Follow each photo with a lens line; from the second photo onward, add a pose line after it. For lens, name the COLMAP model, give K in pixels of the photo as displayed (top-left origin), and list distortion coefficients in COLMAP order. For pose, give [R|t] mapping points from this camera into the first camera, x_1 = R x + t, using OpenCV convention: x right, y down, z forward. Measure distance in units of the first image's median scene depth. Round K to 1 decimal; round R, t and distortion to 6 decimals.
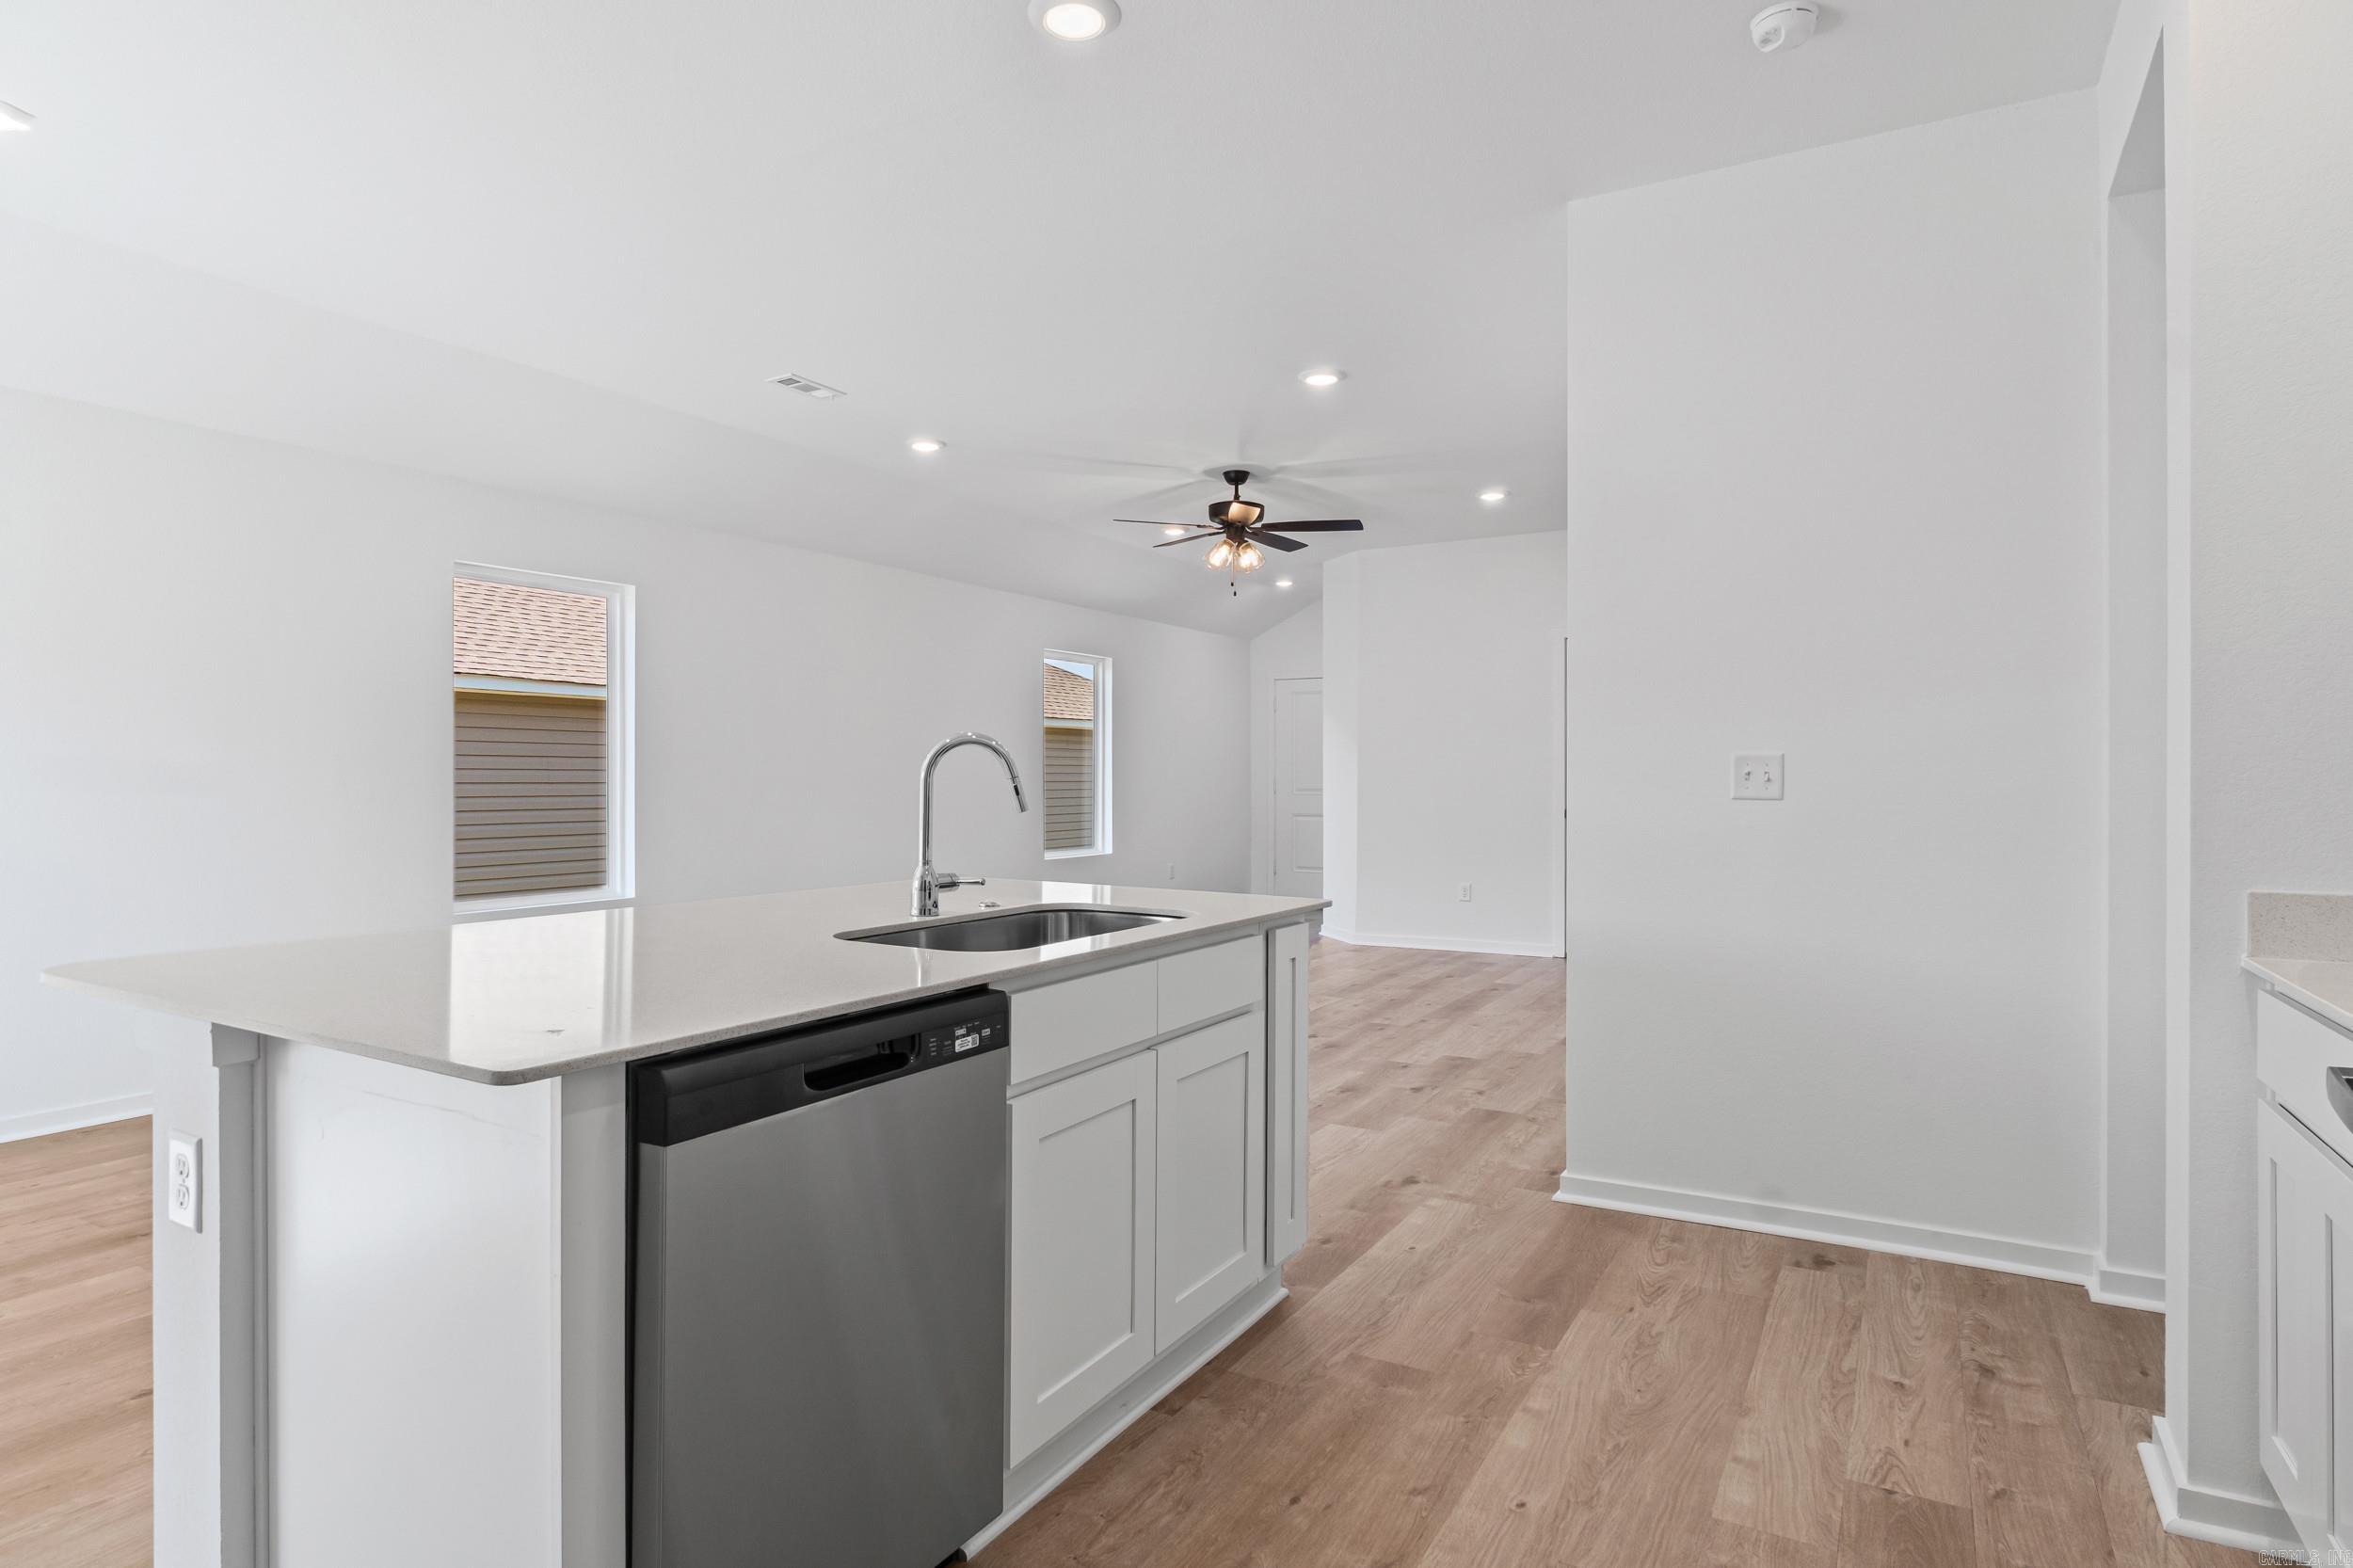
lens RADIAL K [[1335.6, 0, 1169.6], [0, 1335.6, 769.5], [0, 0, 1]] dist [0.046643, 0.001005]
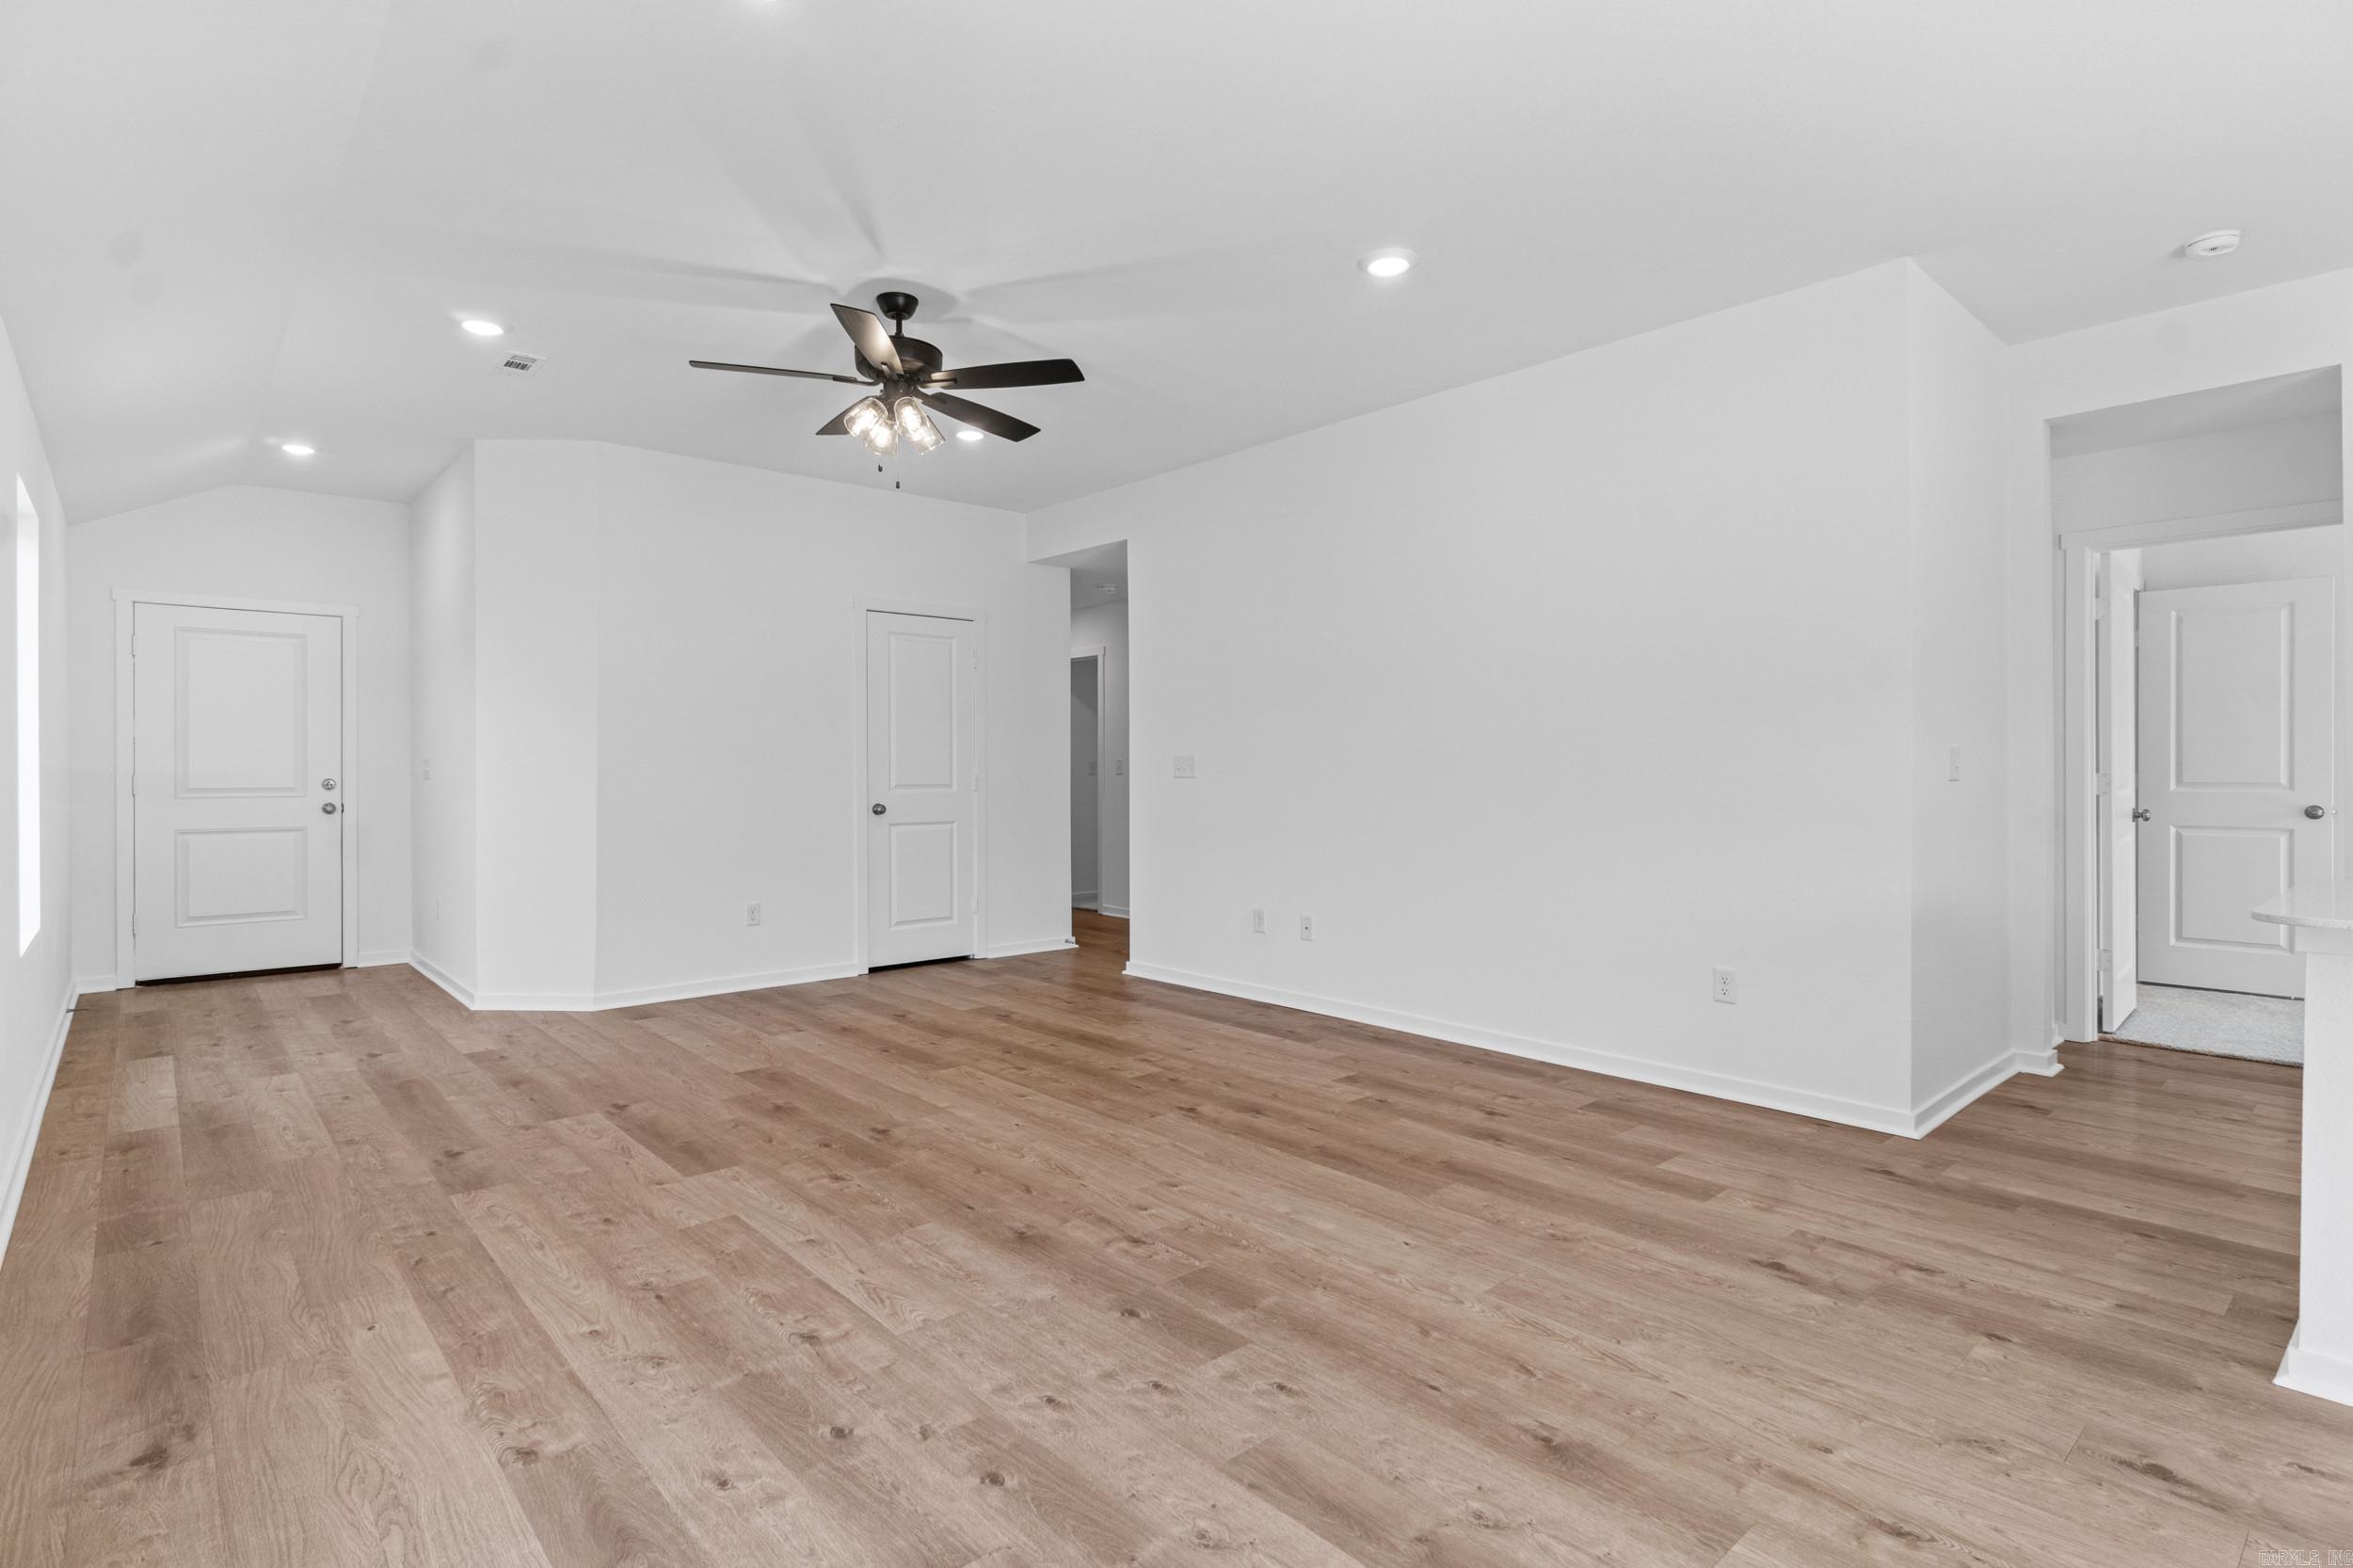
lens RADIAL K [[1151.9, 0, 1174.1], [0, 1151.9, 796.9], [0, 0, 1]] dist [-0.001176, 0.000263]
pose [[0.319020, -0.020420, 0.947528, -0.443429], [-0.002918, 0.999742, 0.022528, 0.007241], [-0.947744, -0.009951, 0.318878, 0.695856]]
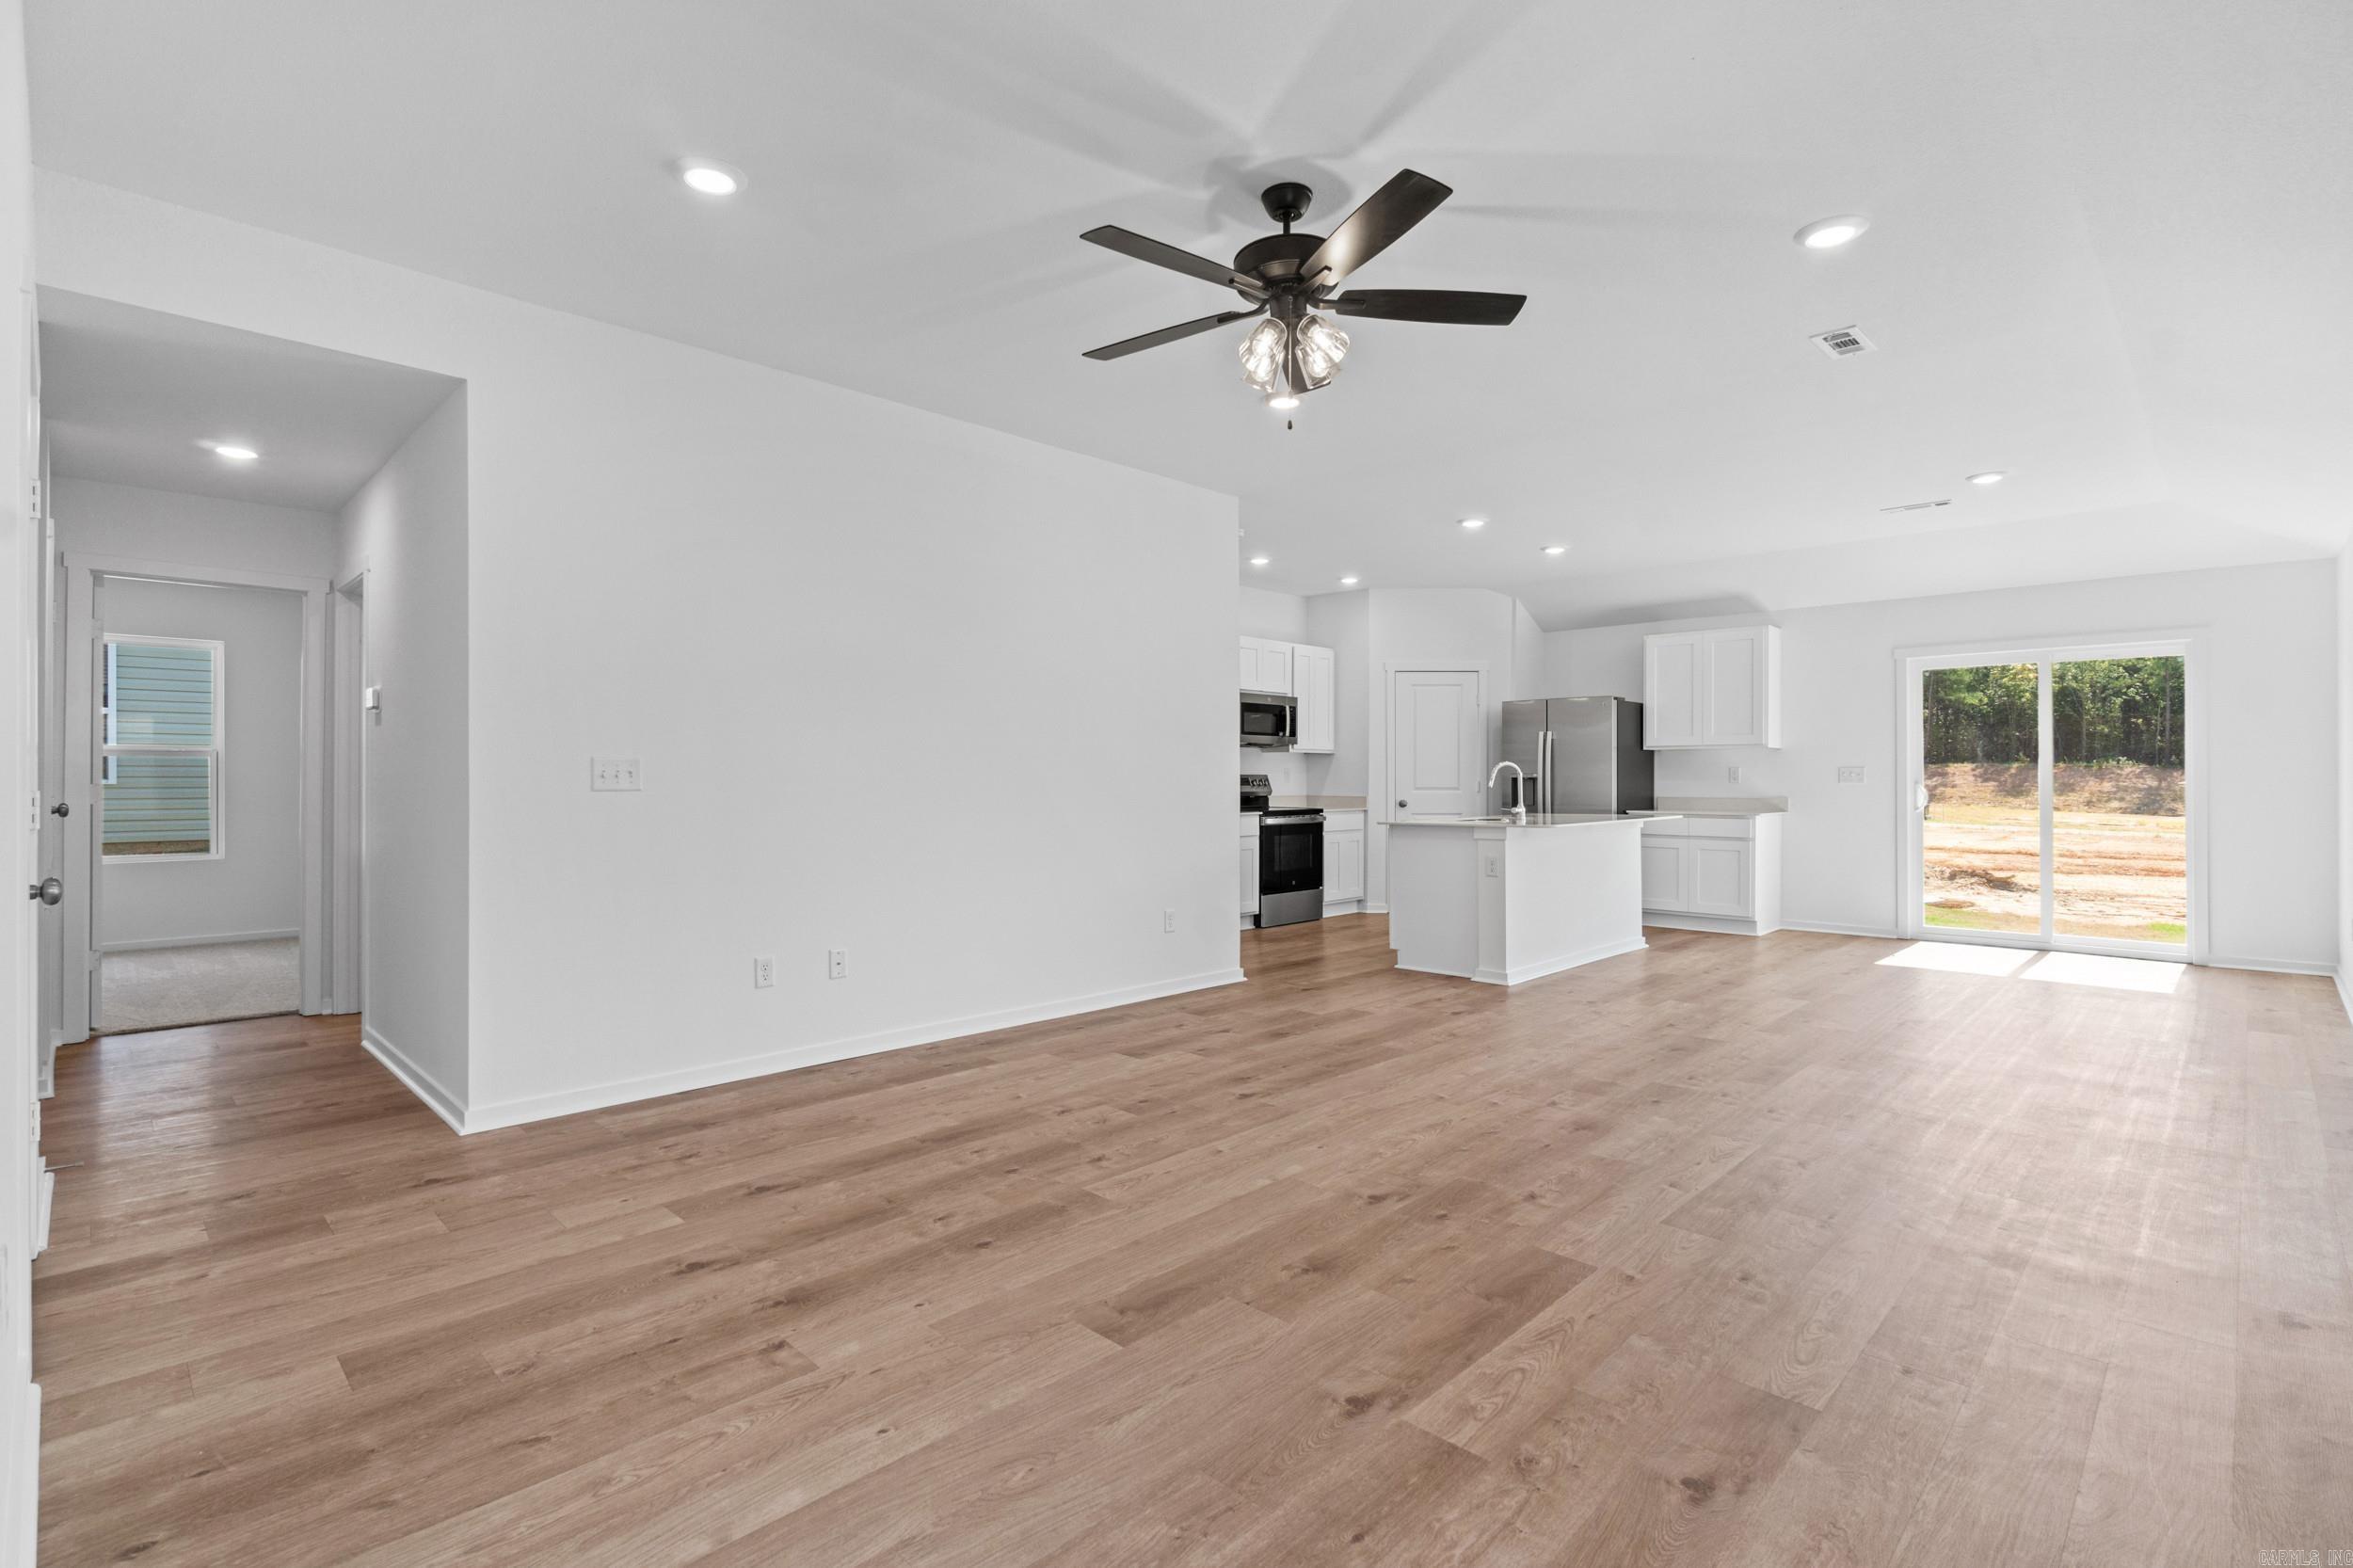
lens RADIAL K [[1085.3, 0, 1154.0], [0, 1085.3, 778.4], [0, 0, 1]] dist [-0.009405, 0.000649]
pose [[-0.962121, 0.002593, 0.272612, -0.017758], [0.001126, 0.999984, -0.005539, 0.009184], [-0.272622, -0.005022, -0.962108, 1.432319]]
